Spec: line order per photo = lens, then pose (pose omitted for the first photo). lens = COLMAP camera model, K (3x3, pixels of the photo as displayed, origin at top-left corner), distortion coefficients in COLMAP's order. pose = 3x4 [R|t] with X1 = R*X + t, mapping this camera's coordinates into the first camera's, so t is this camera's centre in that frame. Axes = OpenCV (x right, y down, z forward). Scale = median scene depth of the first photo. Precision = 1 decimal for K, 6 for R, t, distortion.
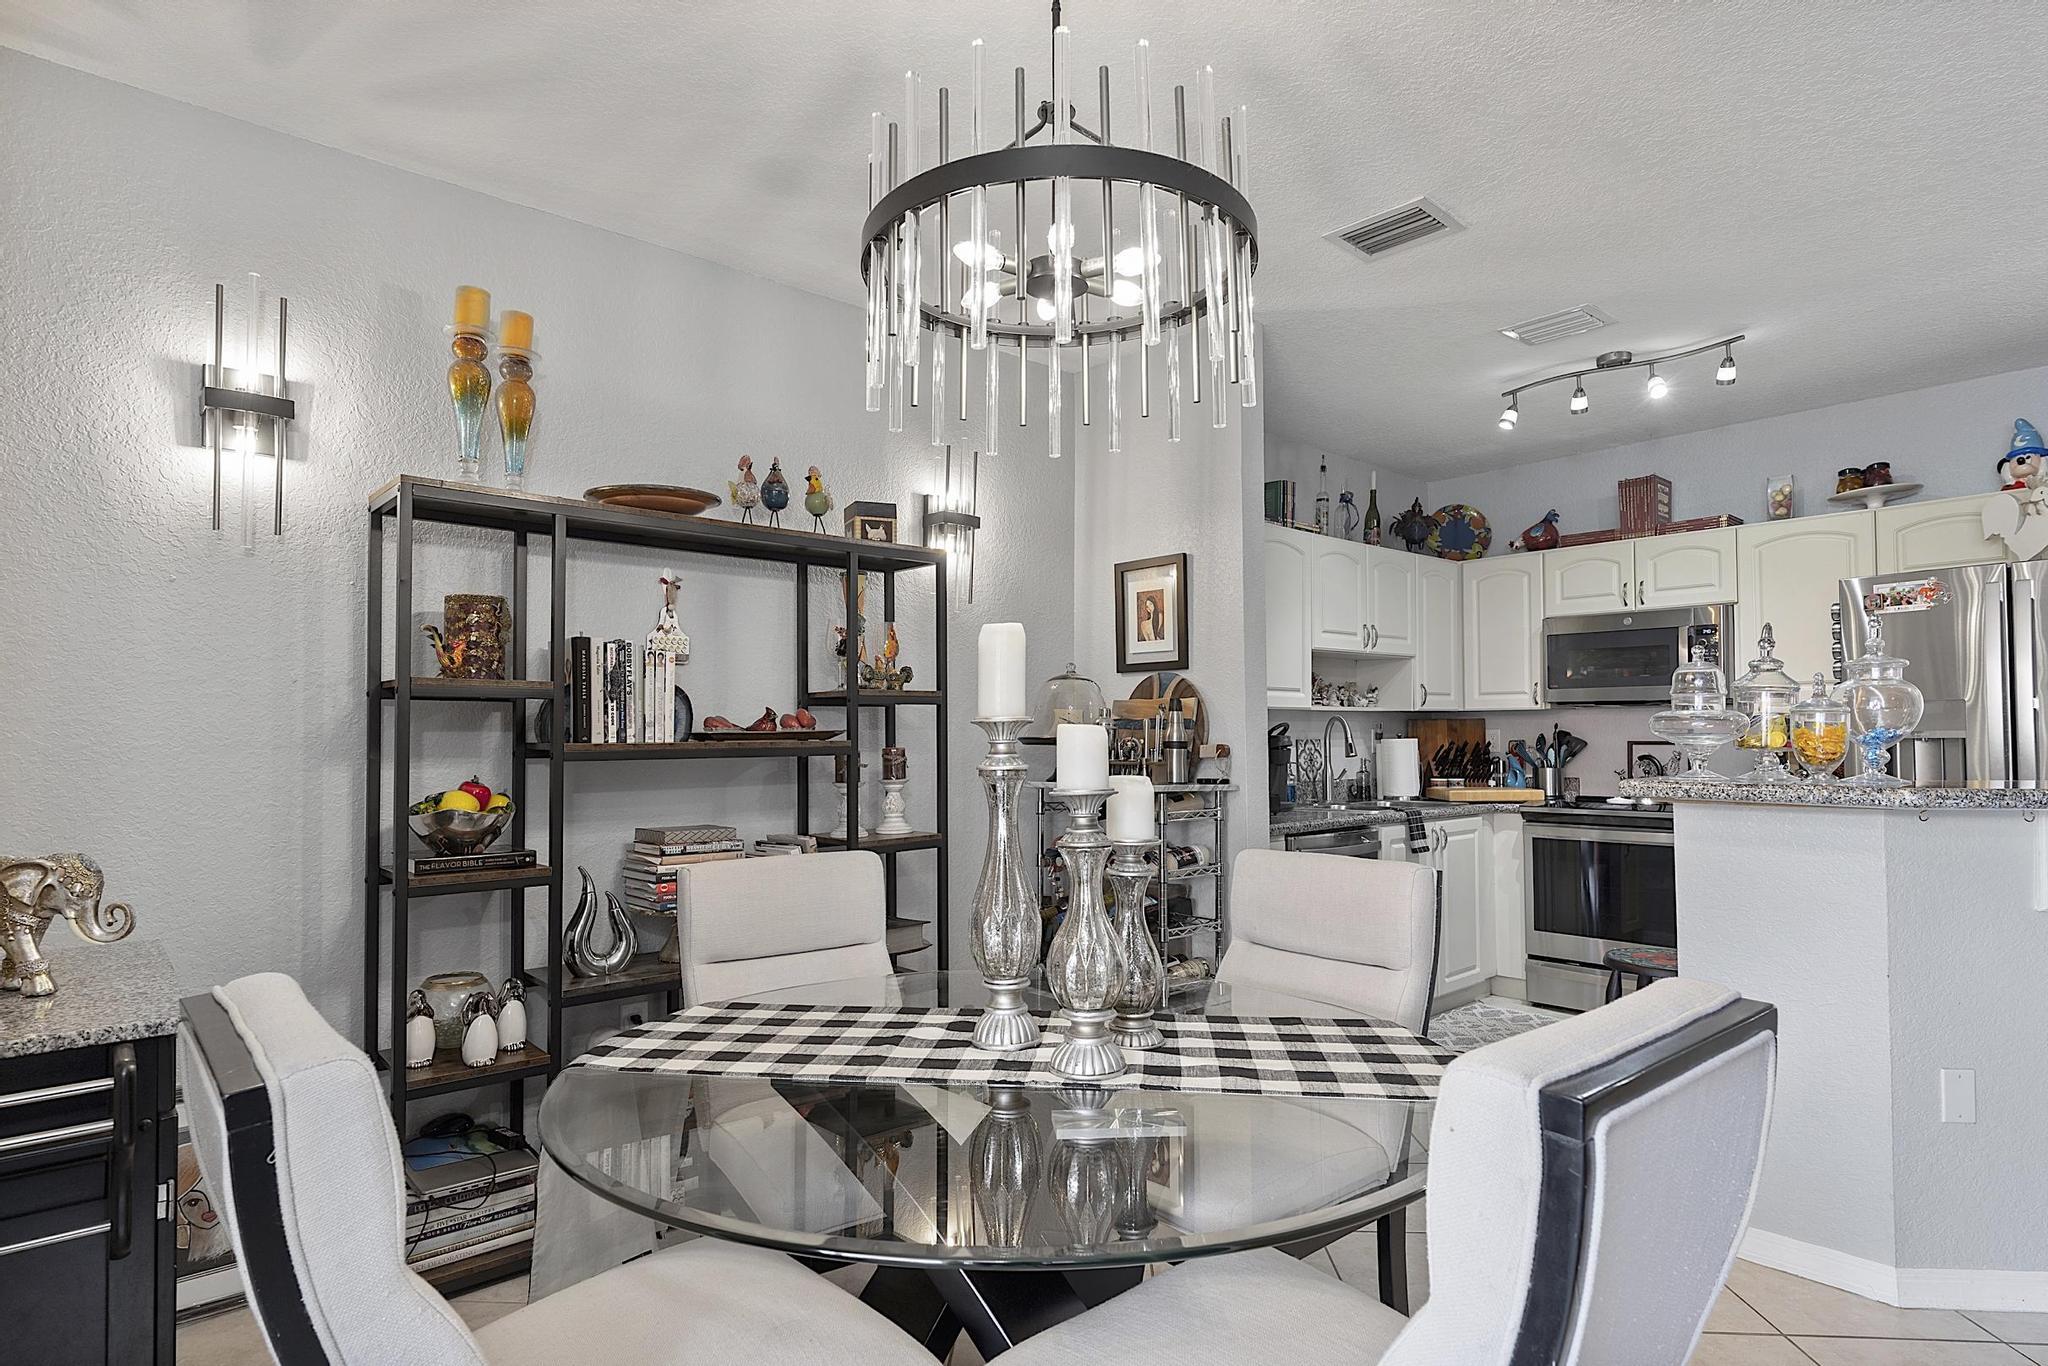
lens RADIAL K [[1100.1, 0, 1006.9], [0, 1100.1, 695.6], [0, 0, 1]] dist [0.021575, -0.003783]
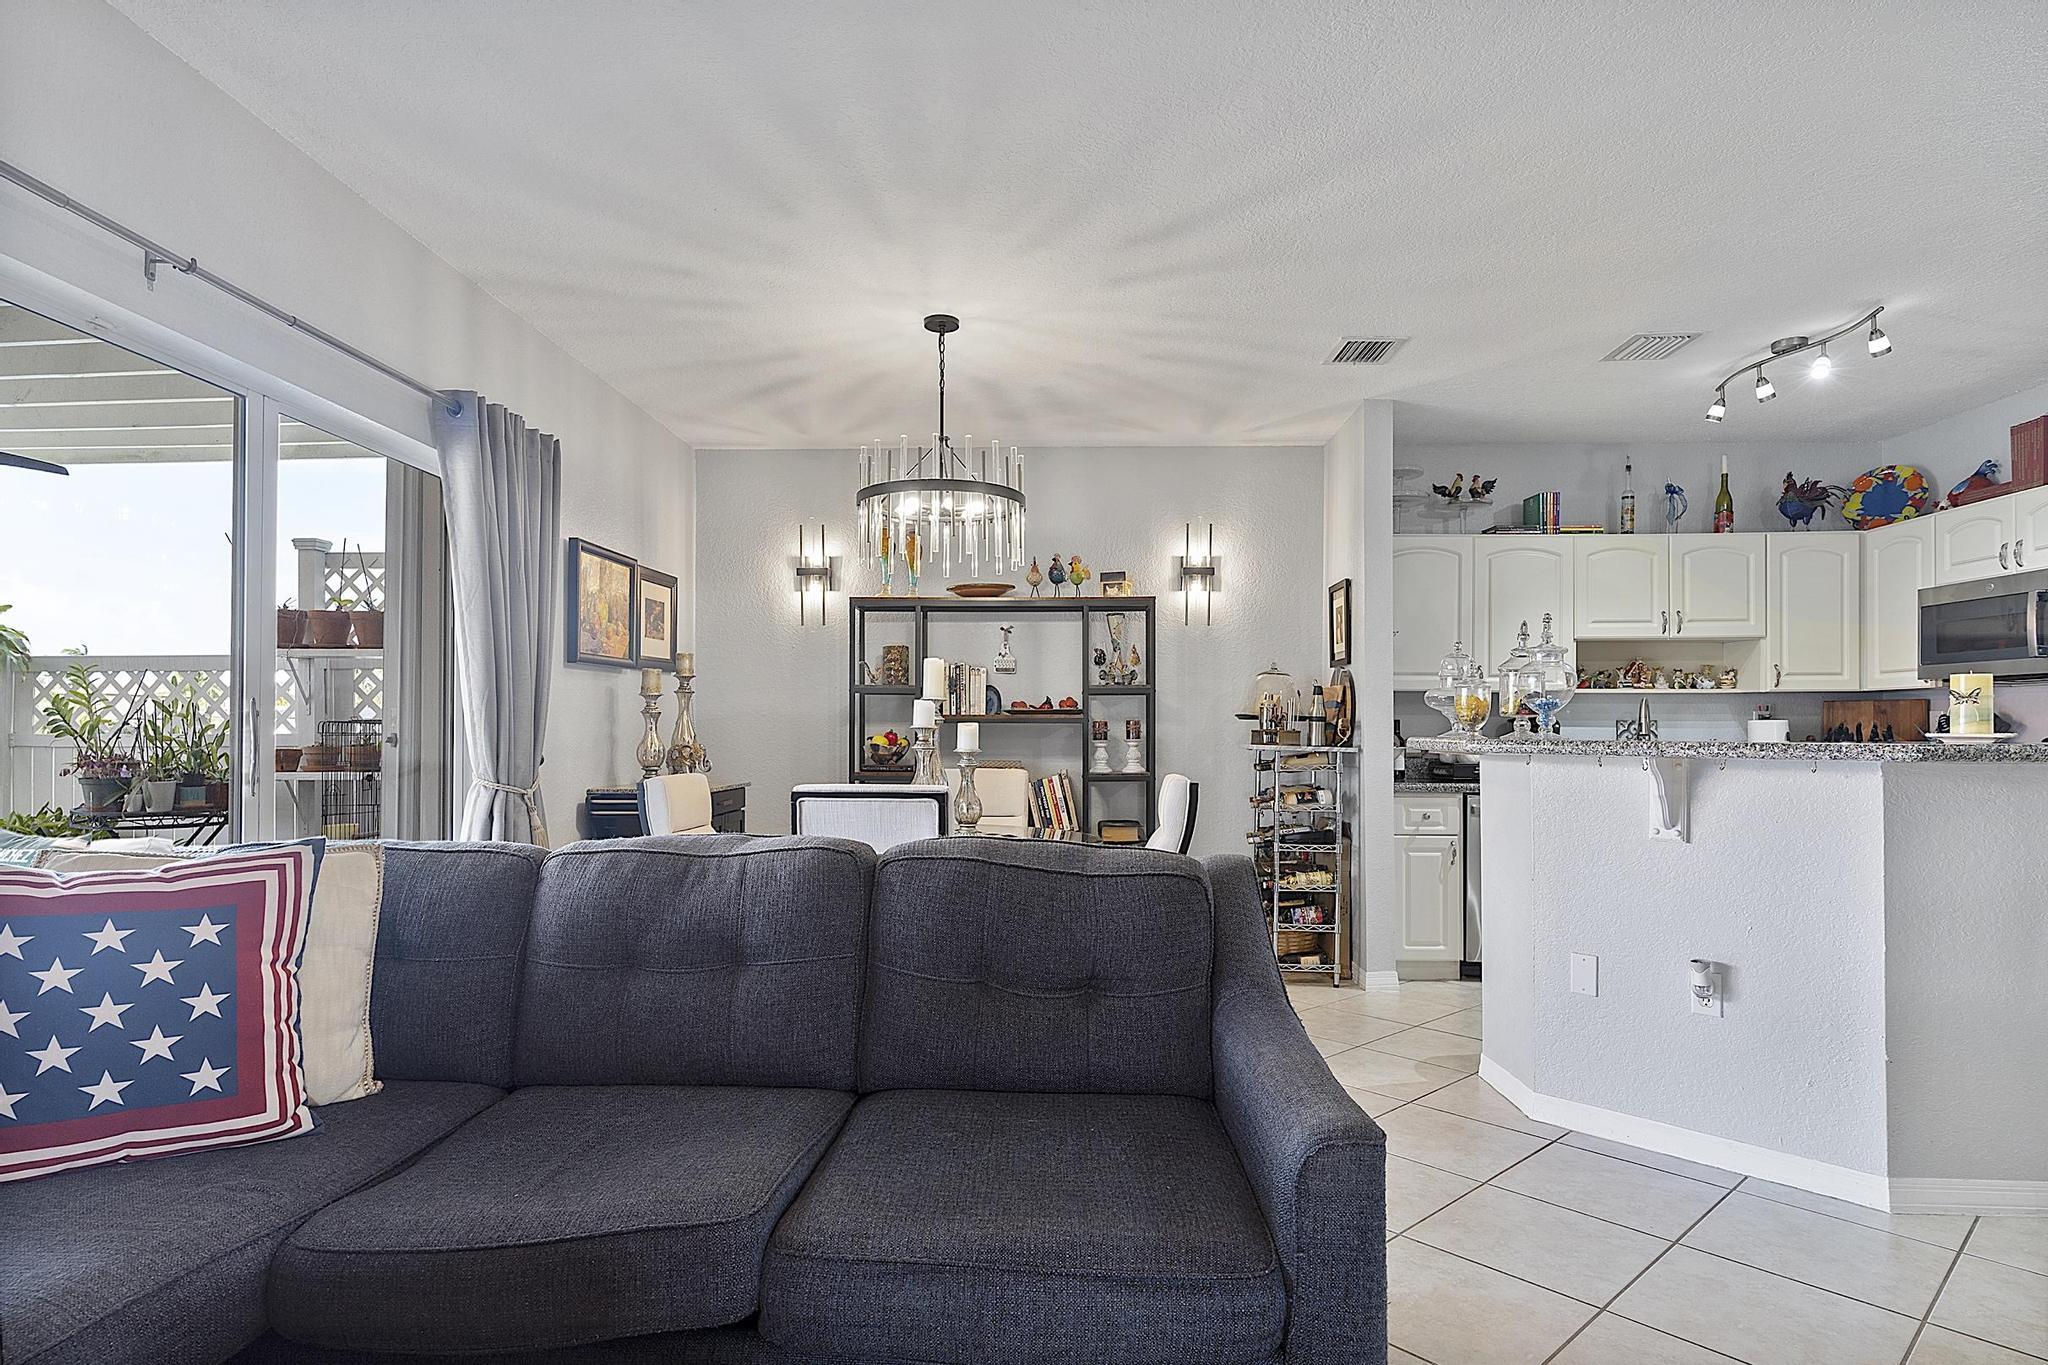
lens RADIAL K [[1100.1, 0, 1033.3], [0, 1100.1, 713.8], [0, 0, 1]] dist [0.021575, -0.003783]
pose [[0.727474, -0.003349, -0.686127, 0.807523], [0.017305, 0.999760, 0.013468, 0.012101], [0.685917, -0.021671, 0.727357, -0.251581]]
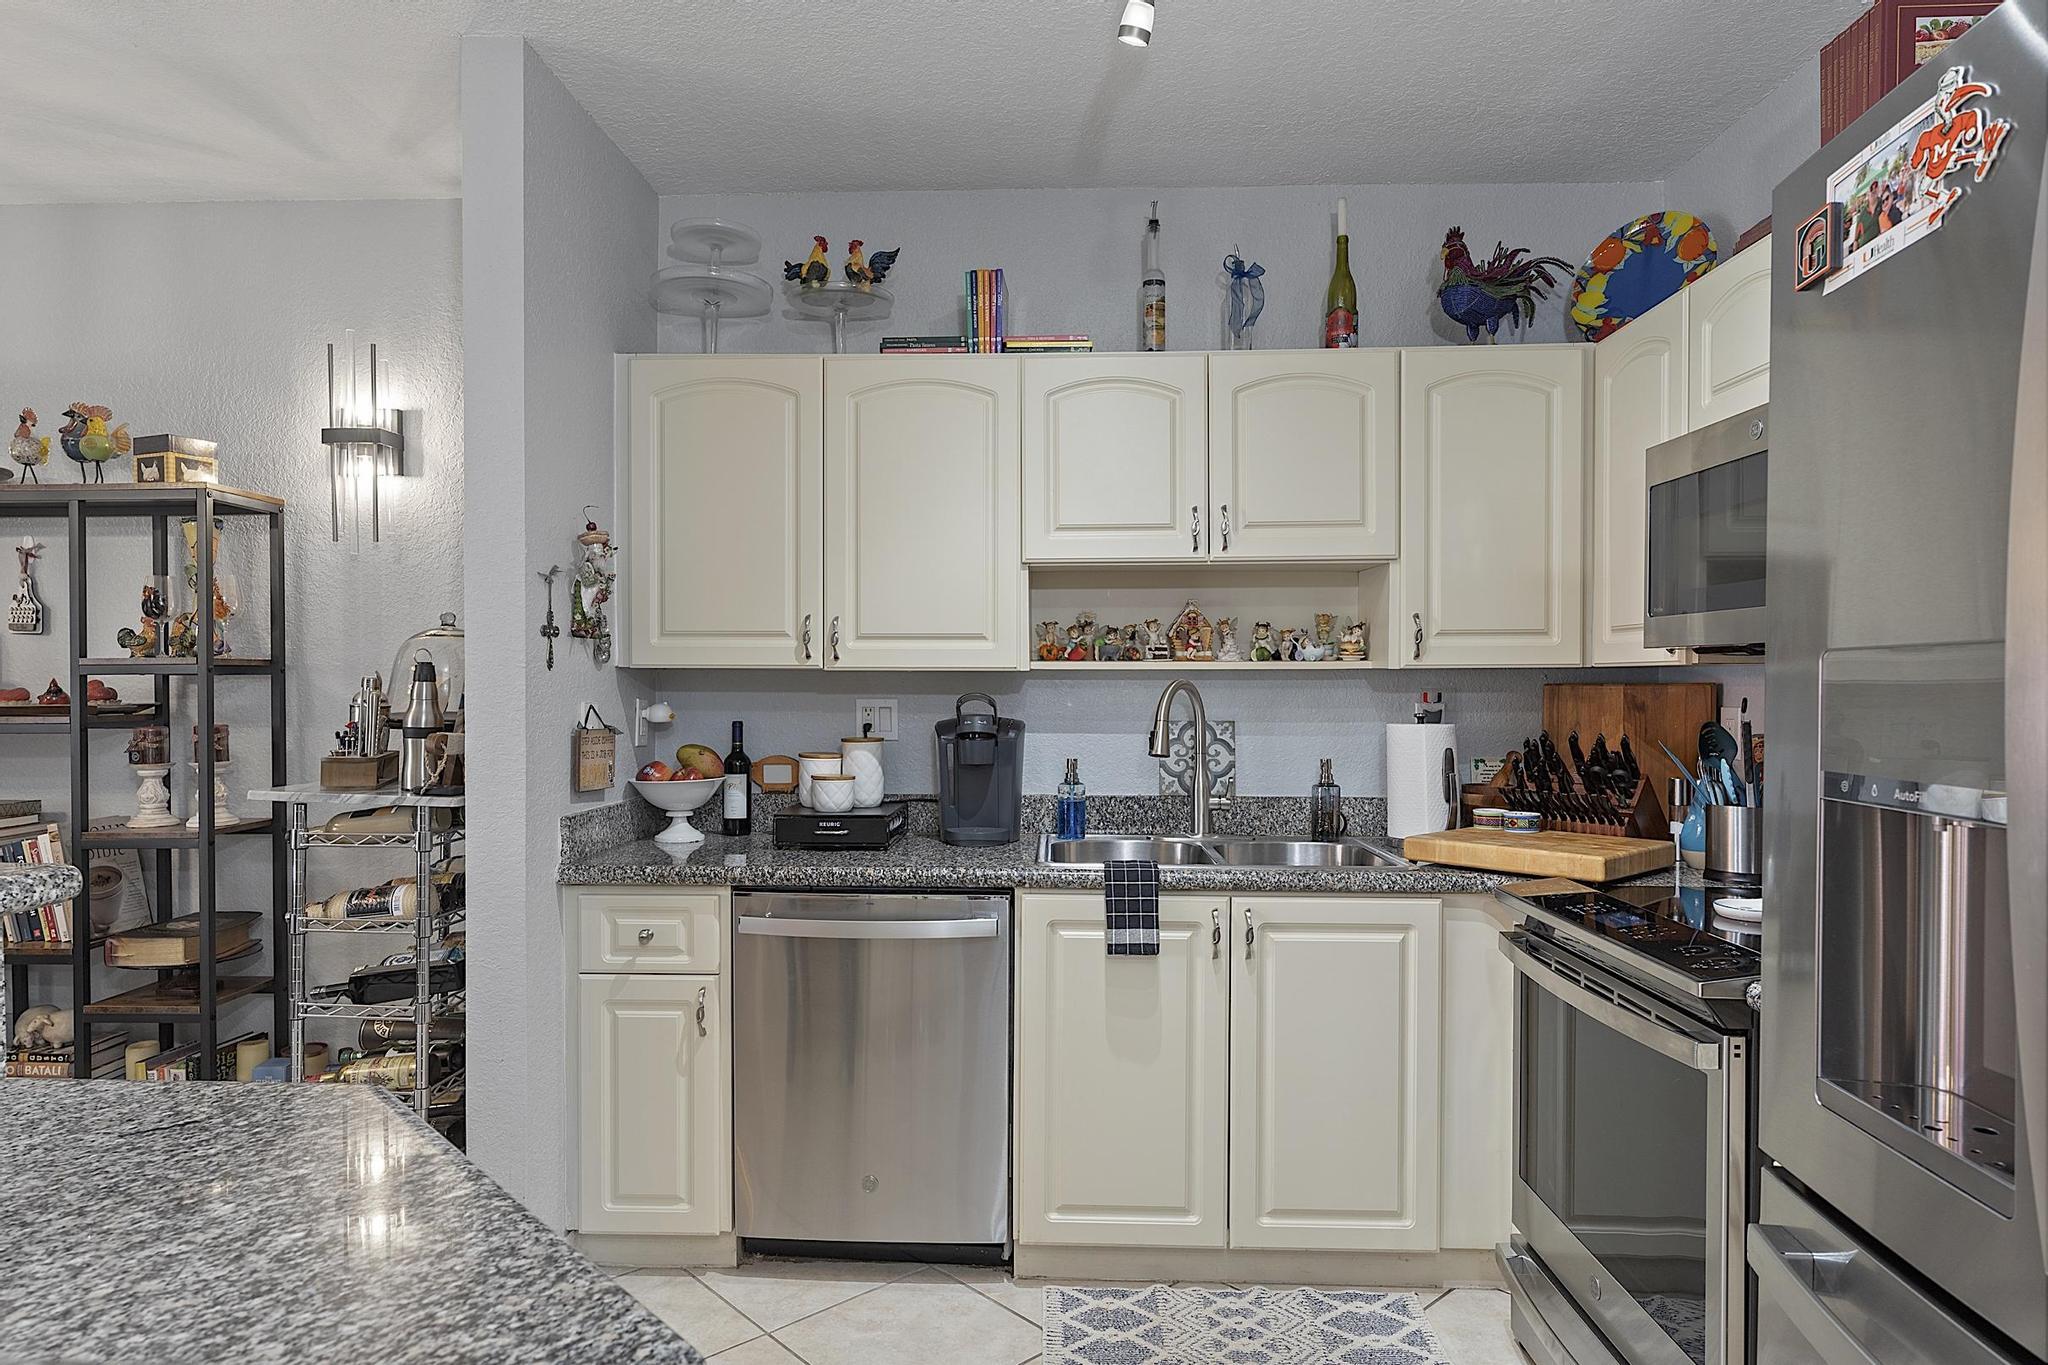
lens RADIAL K [[1169.8, 0, 1030.1], [0, 1169.8, 686.0], [0, 0, 1]] dist [-0.005772, 0.000138]
pose [[0.717848, 0.008640, -0.696147, 0.863165], [0.020812, 0.999210, 0.033862, 0.000527], [0.695889, -0.038796, 0.717101, 0.714292]]
